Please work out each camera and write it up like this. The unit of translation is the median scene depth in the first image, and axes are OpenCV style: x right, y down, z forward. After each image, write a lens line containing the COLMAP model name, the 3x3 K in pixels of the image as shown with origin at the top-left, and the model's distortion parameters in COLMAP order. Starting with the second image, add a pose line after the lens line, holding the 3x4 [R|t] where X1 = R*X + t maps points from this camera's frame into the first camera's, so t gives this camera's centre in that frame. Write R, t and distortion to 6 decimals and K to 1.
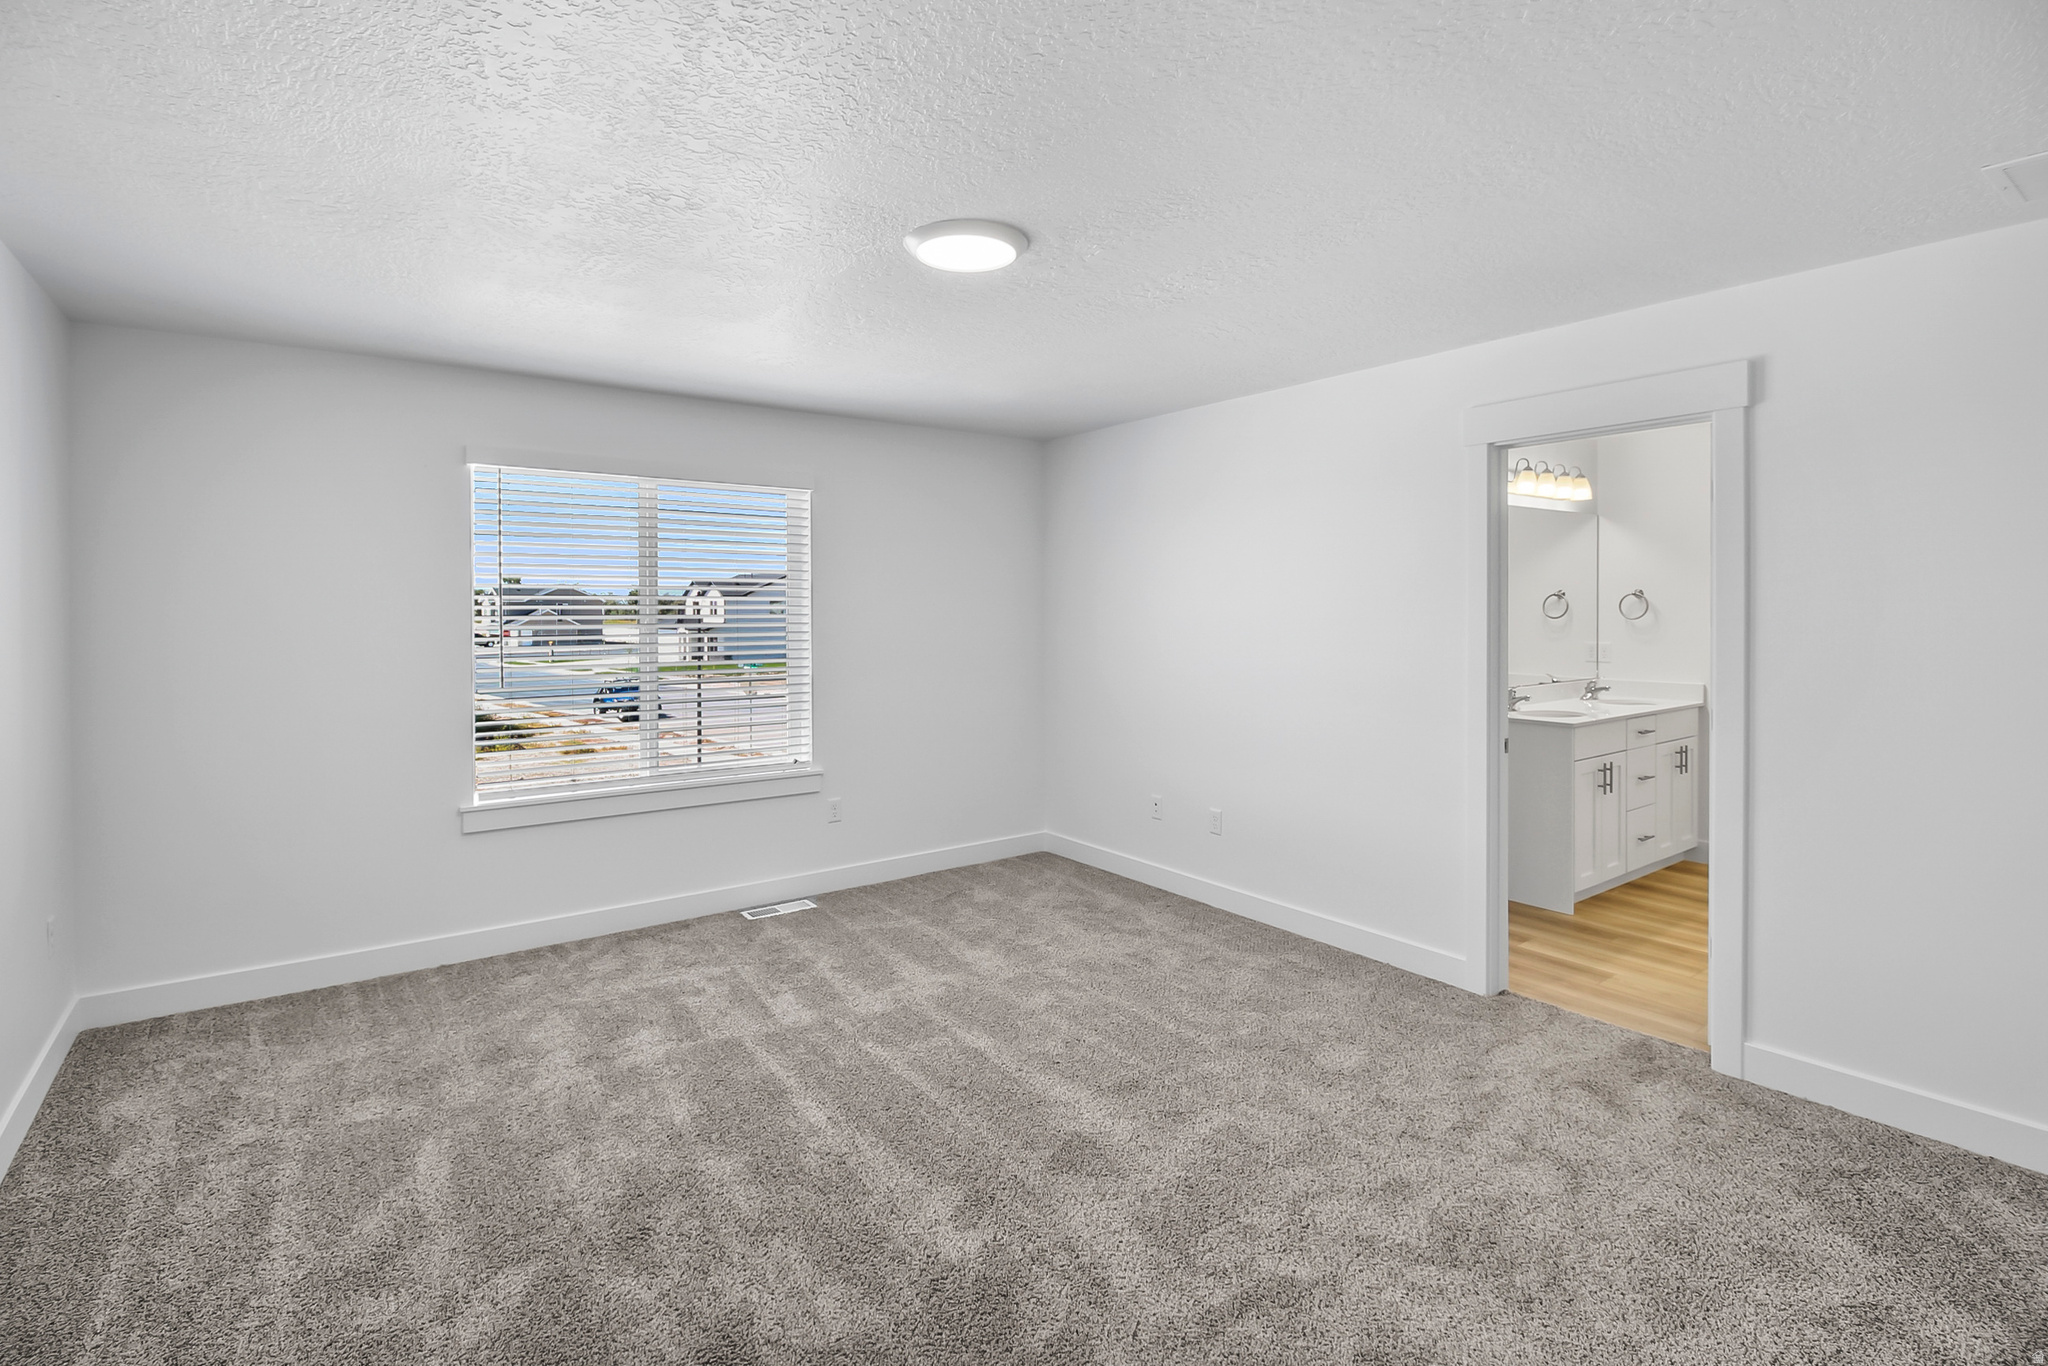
lens RADIAL K [[979.6, 0, 1031.6], [0, 979.6, 647.6], [0, 0, 1]] dist [0.000890, -0.014225]
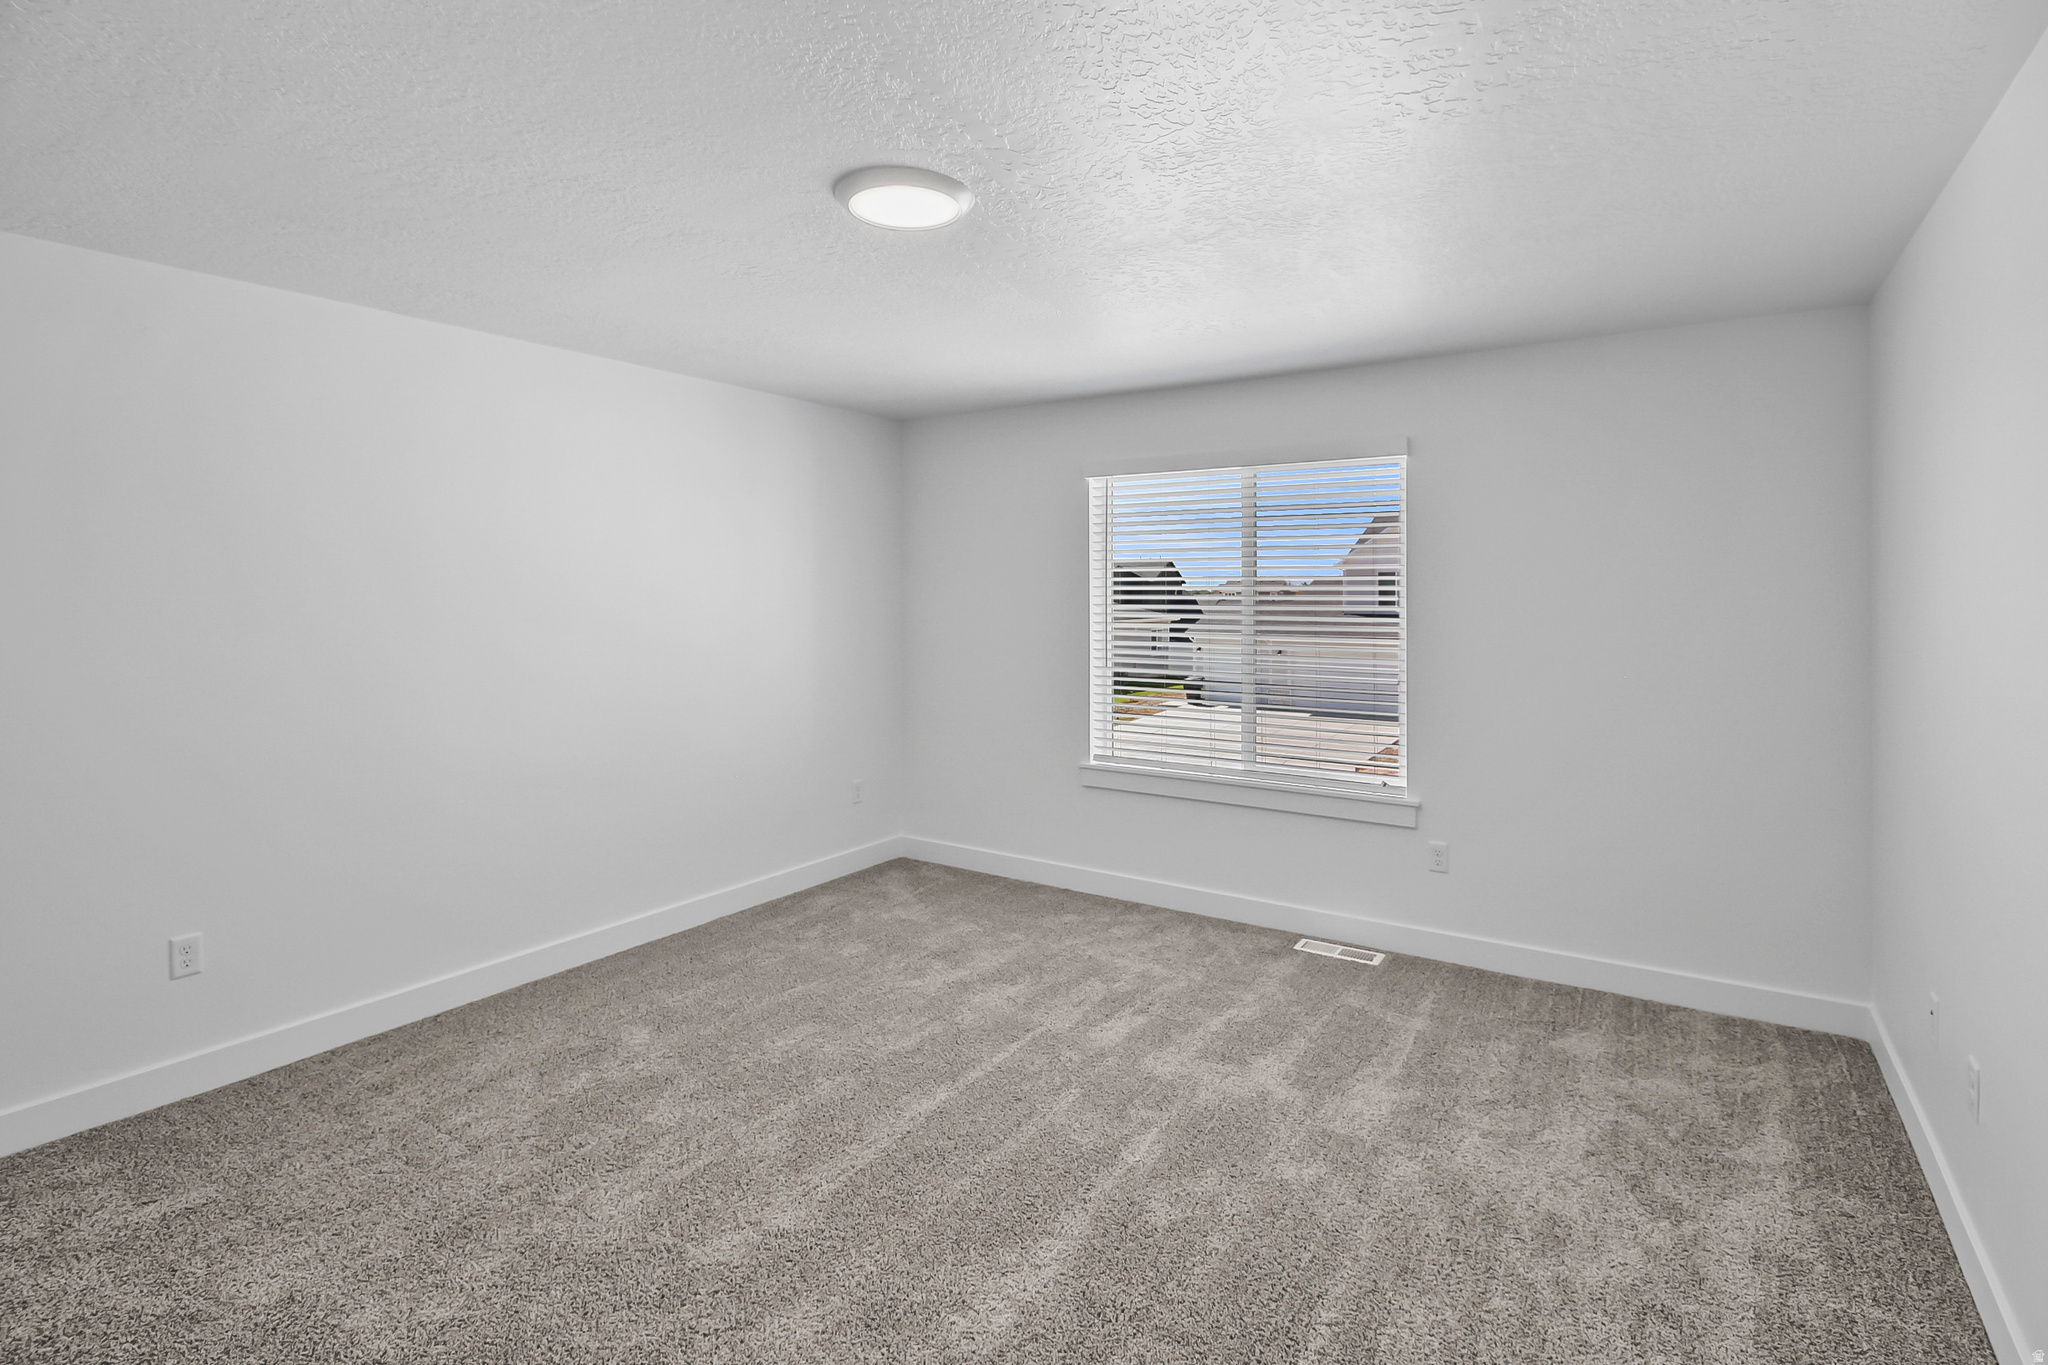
lens RADIAL K [[979.6, 0, 1031.6], [0, 979.6, 647.1], [0, 0, 1]] dist [0.000890, -0.014225]
pose [[0.336872, 0.052297, -0.940097, 0.538050], [-0.036981, 0.998421, 0.042290, -0.030378], [0.940824, 0.020520, 0.338274, 0.545691]]
